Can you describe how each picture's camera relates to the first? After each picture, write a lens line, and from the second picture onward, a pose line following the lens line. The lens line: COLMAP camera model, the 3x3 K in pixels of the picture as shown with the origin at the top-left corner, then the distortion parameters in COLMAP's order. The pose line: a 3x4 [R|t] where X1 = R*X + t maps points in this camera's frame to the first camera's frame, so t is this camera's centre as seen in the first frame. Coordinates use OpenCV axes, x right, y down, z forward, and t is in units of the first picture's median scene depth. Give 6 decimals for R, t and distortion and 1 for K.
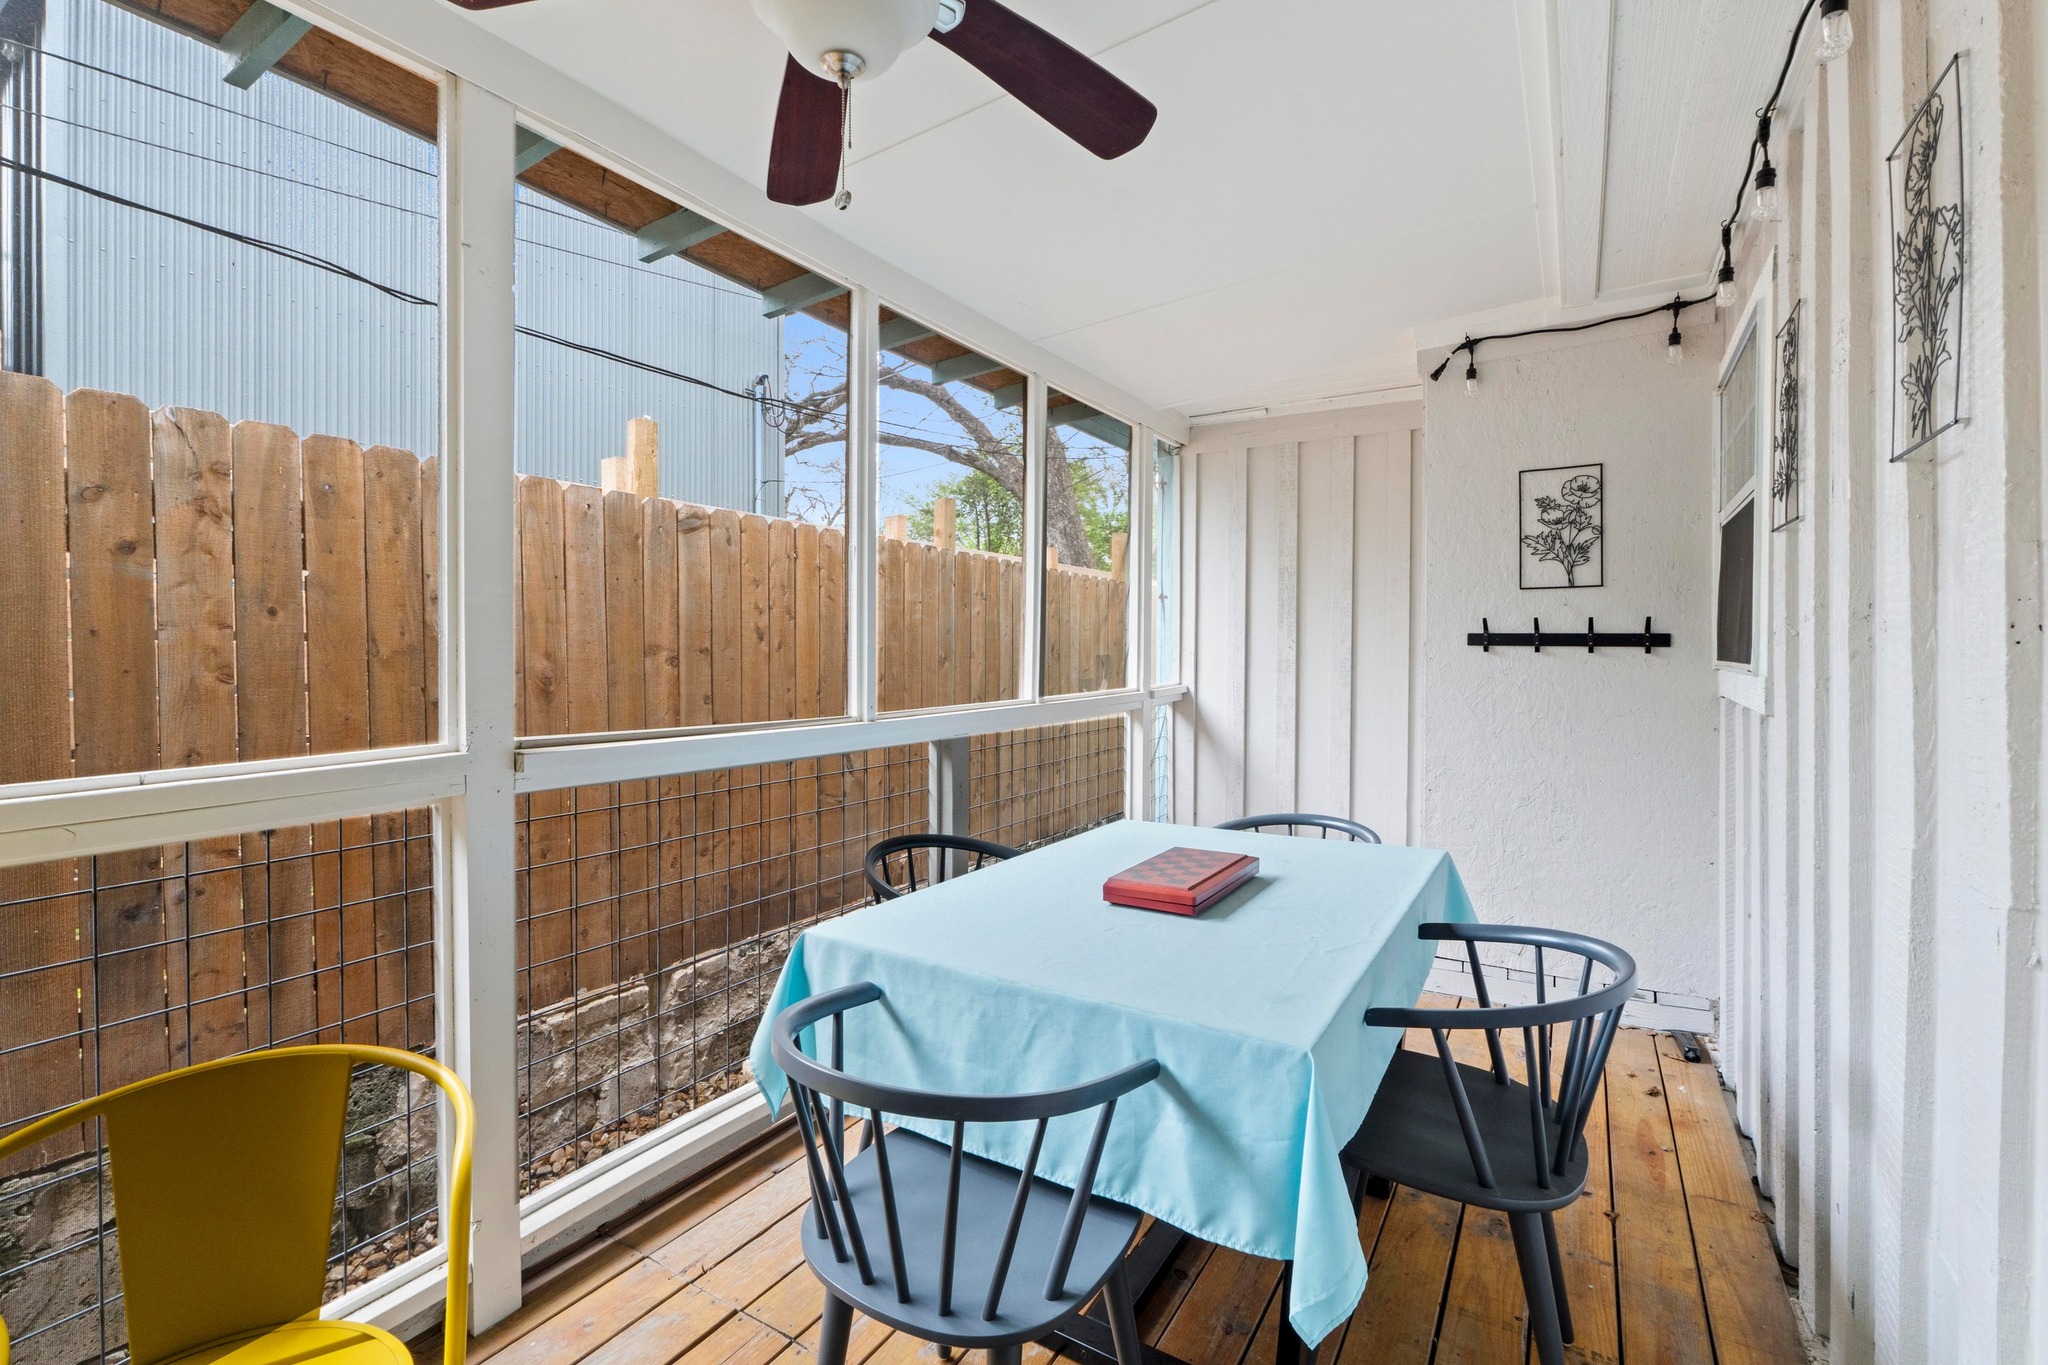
lens RADIAL K [[886.5, 0, 1002.0], [0, 886.5, 660.6], [0, 0, 1]] dist [-0.009825, 0.000033]
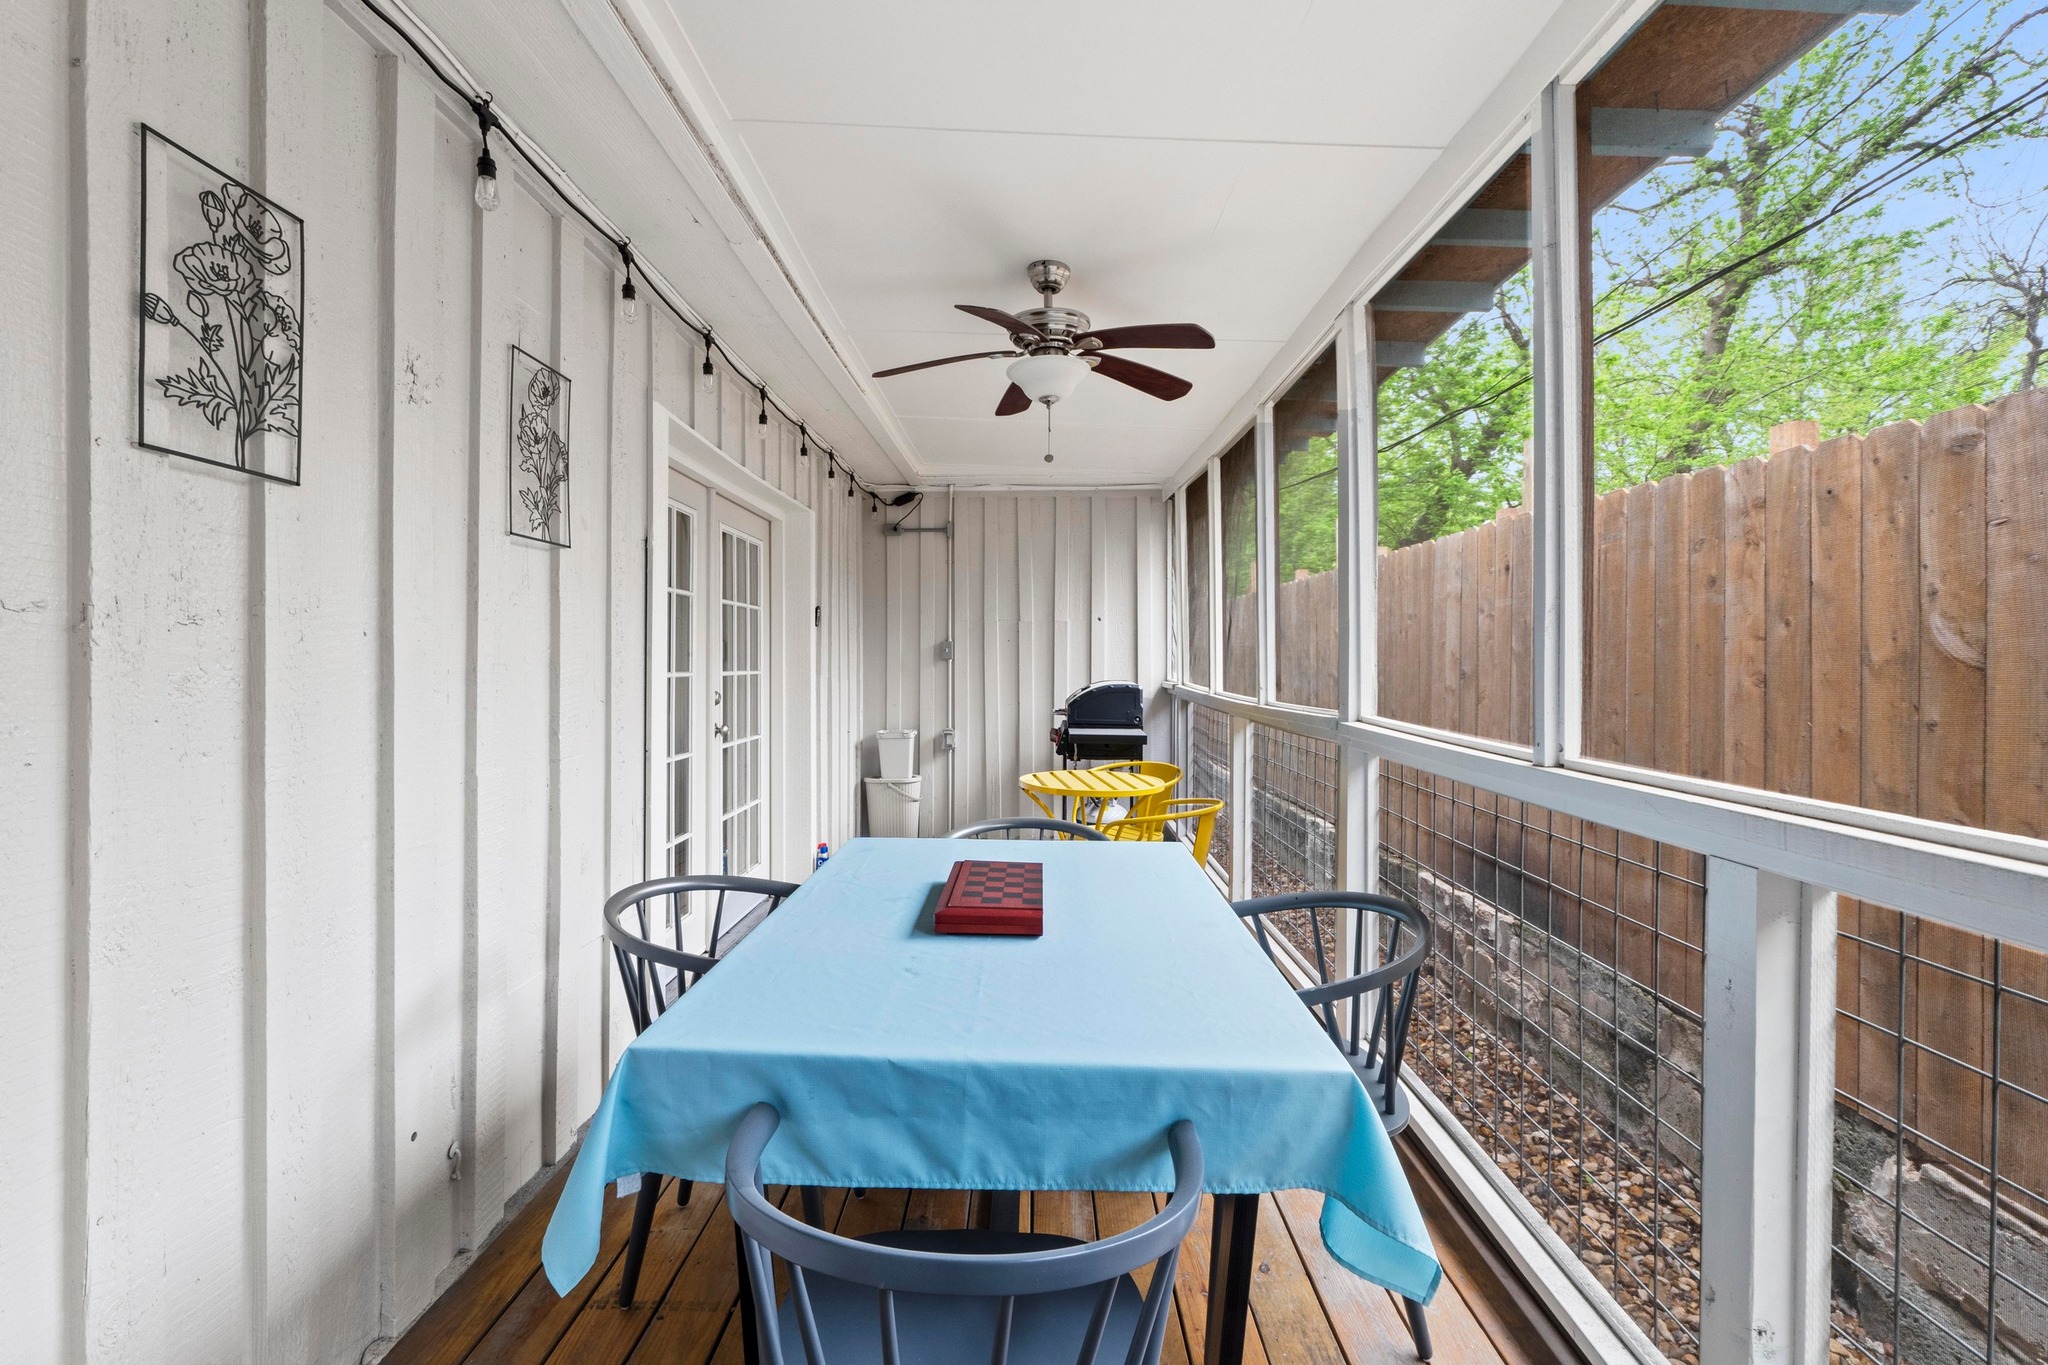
lens RADIAL K [[886.5, 0, 1002.0], [0, 886.5, 660.6], [0, 0, 1]] dist [-0.009825, 0.000033]
pose [[-0.835275, -0.006526, -0.549794, 0.523043], [-0.011950, 0.999909, 0.006286, -0.004752], [0.549703, 0.011820, -0.835277, 1.277310]]
